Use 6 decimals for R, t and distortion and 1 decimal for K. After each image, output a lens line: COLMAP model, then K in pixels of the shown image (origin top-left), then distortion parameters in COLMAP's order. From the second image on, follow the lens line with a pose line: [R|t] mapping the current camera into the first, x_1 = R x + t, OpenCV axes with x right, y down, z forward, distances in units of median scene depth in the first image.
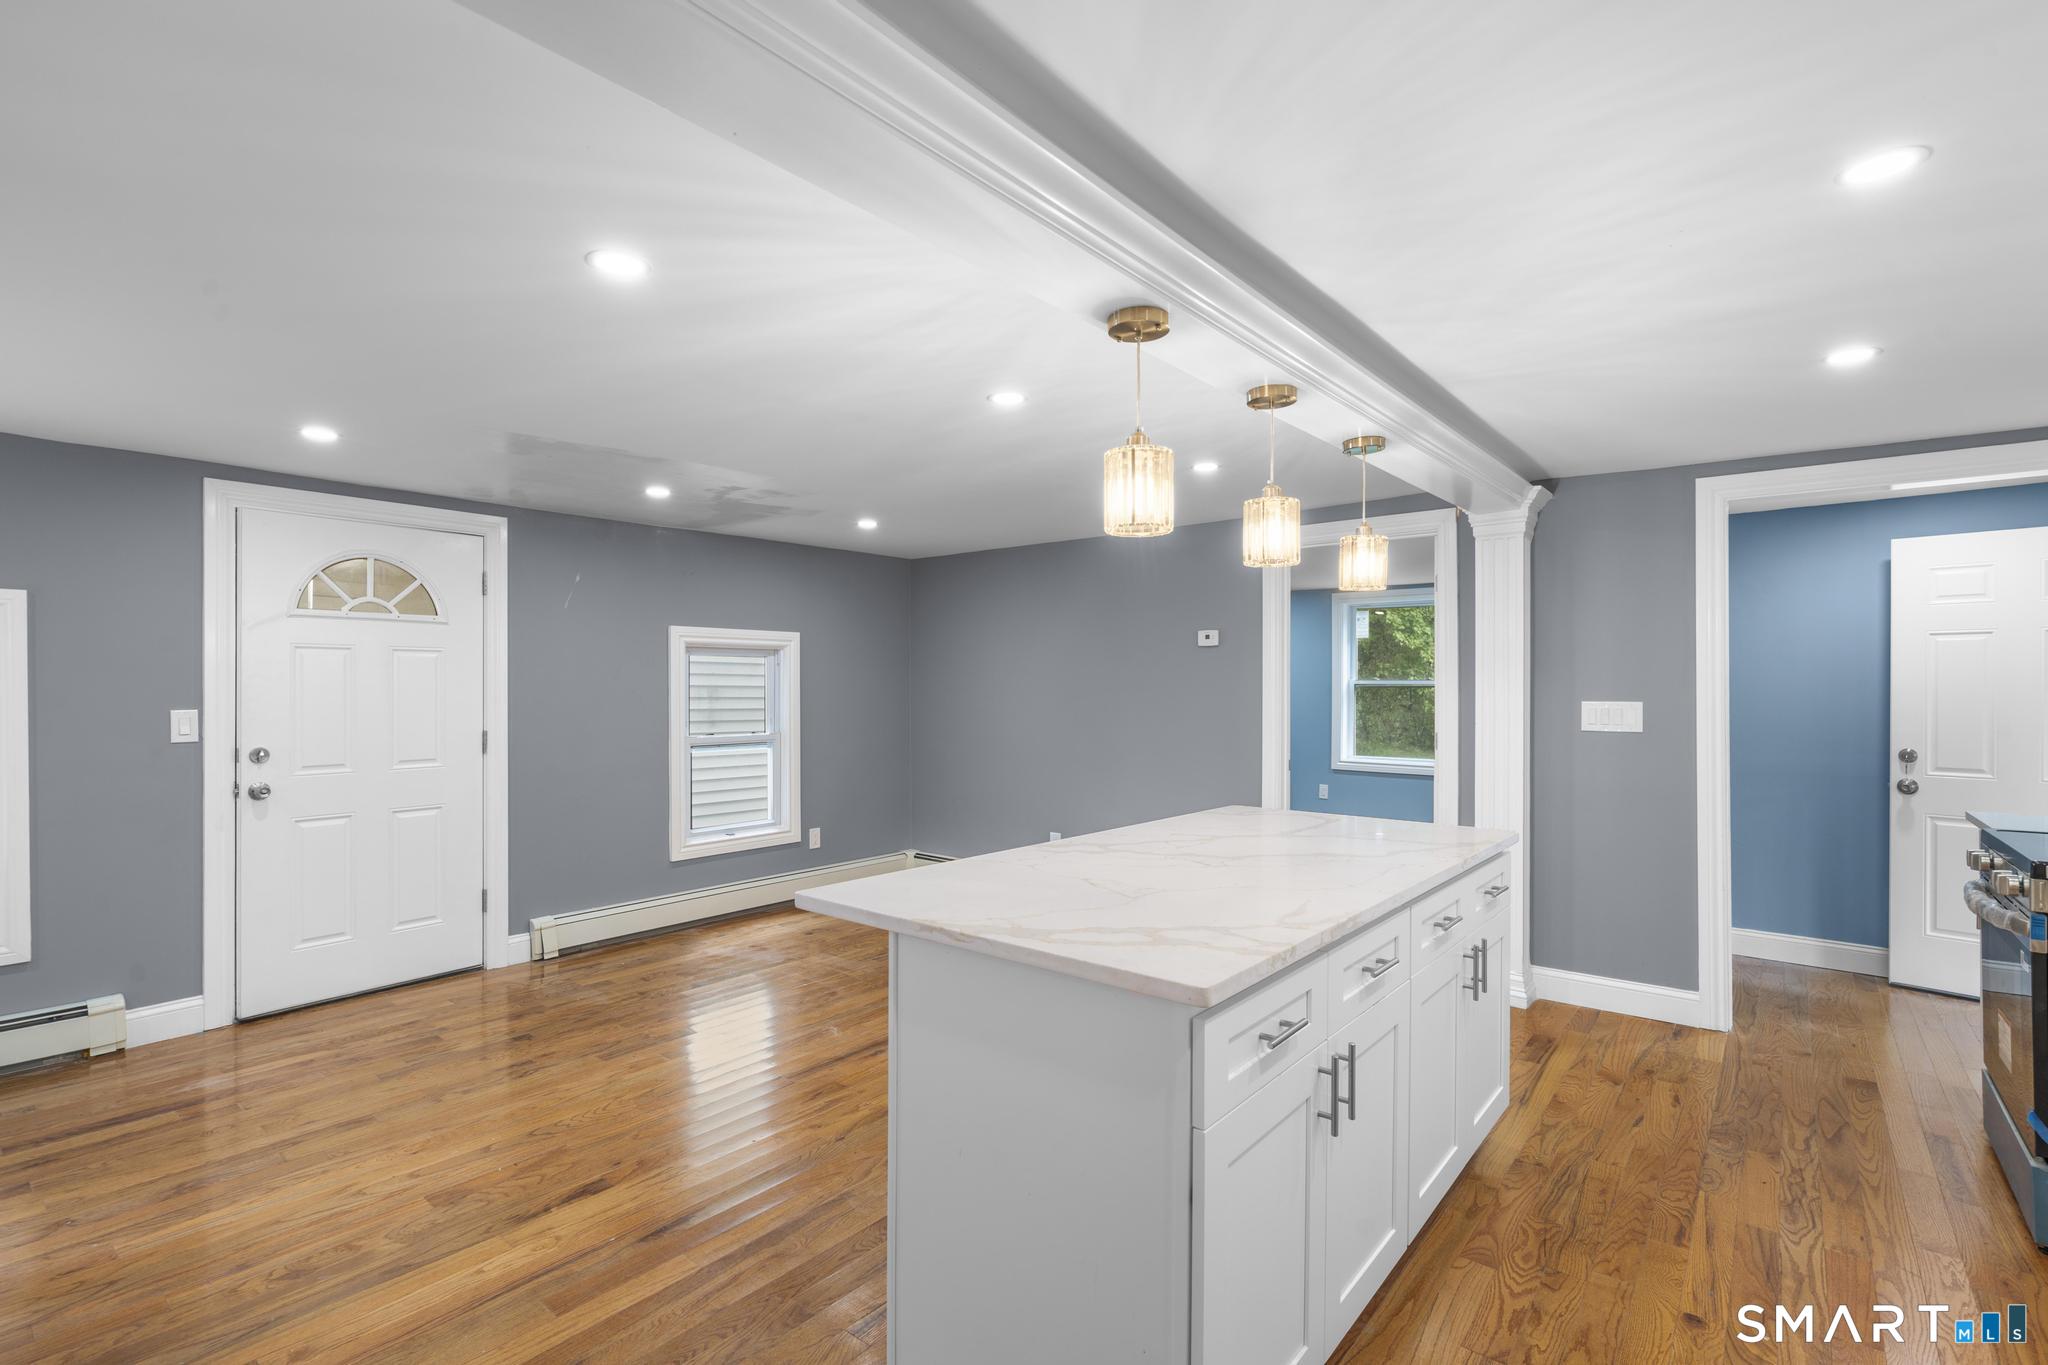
lens RADIAL K [[943.2, 0, 1024.0], [0, 943.2, 682.5], [0, 0, 1]] dist [-0.001627, 0.000310]
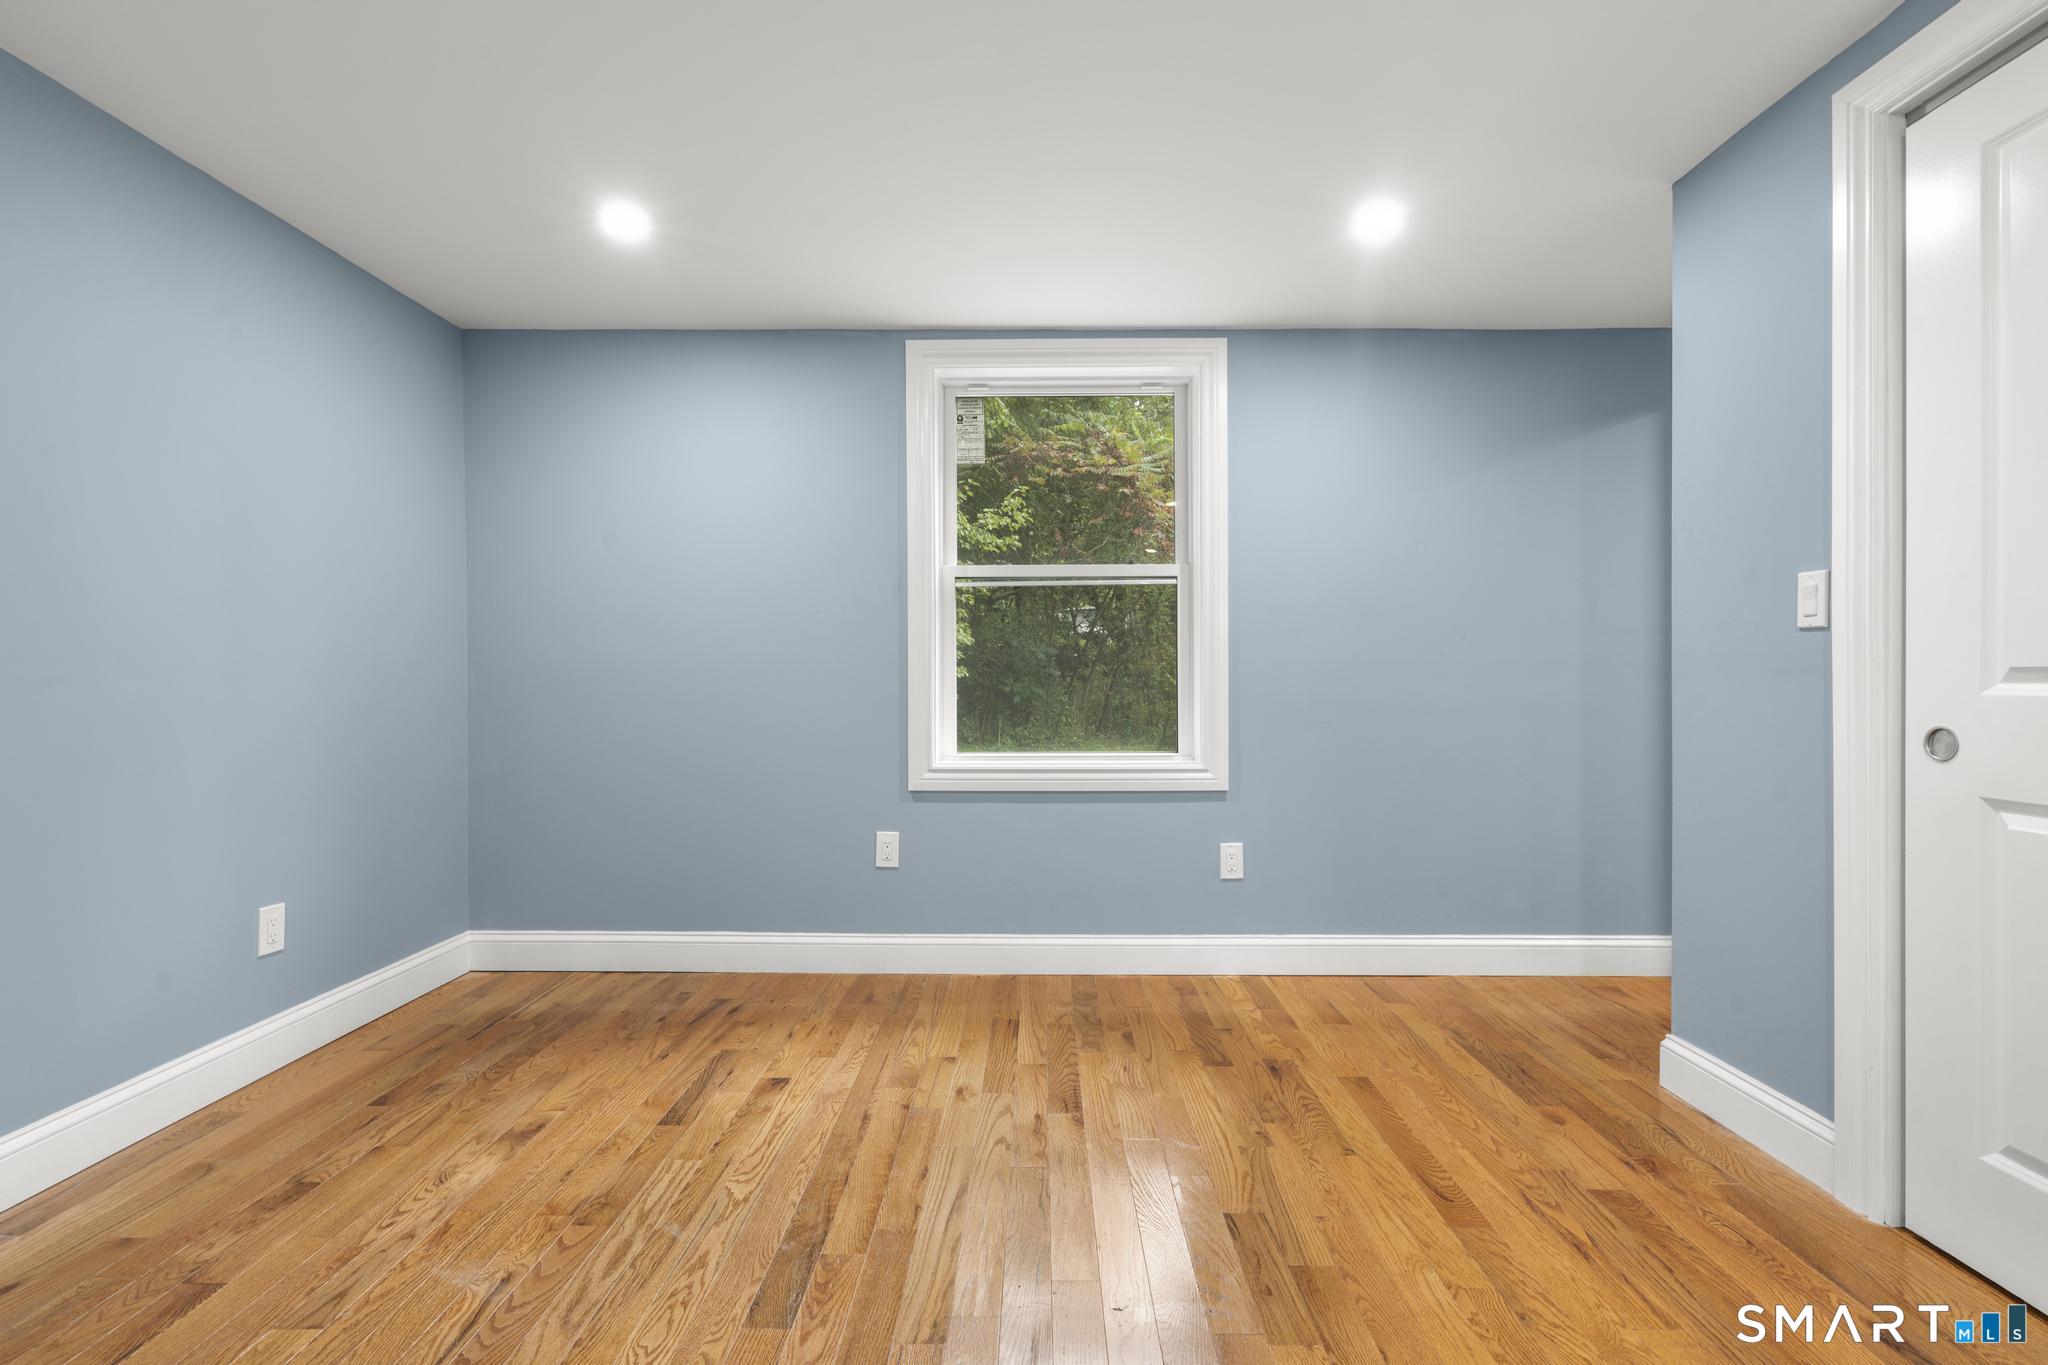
lens RADIAL K [[917.0, 0, 1026.5], [0, 917.0, 688.8], [0, 0, 1]] dist [-0.009098, 0.005159]
pose [[0.777213, -0.015356, 0.629050, 0.274753], [0.004521, 0.999813, 0.018820, 0.091424], [-0.629221, -0.011783, 0.777137, 1.473966]]
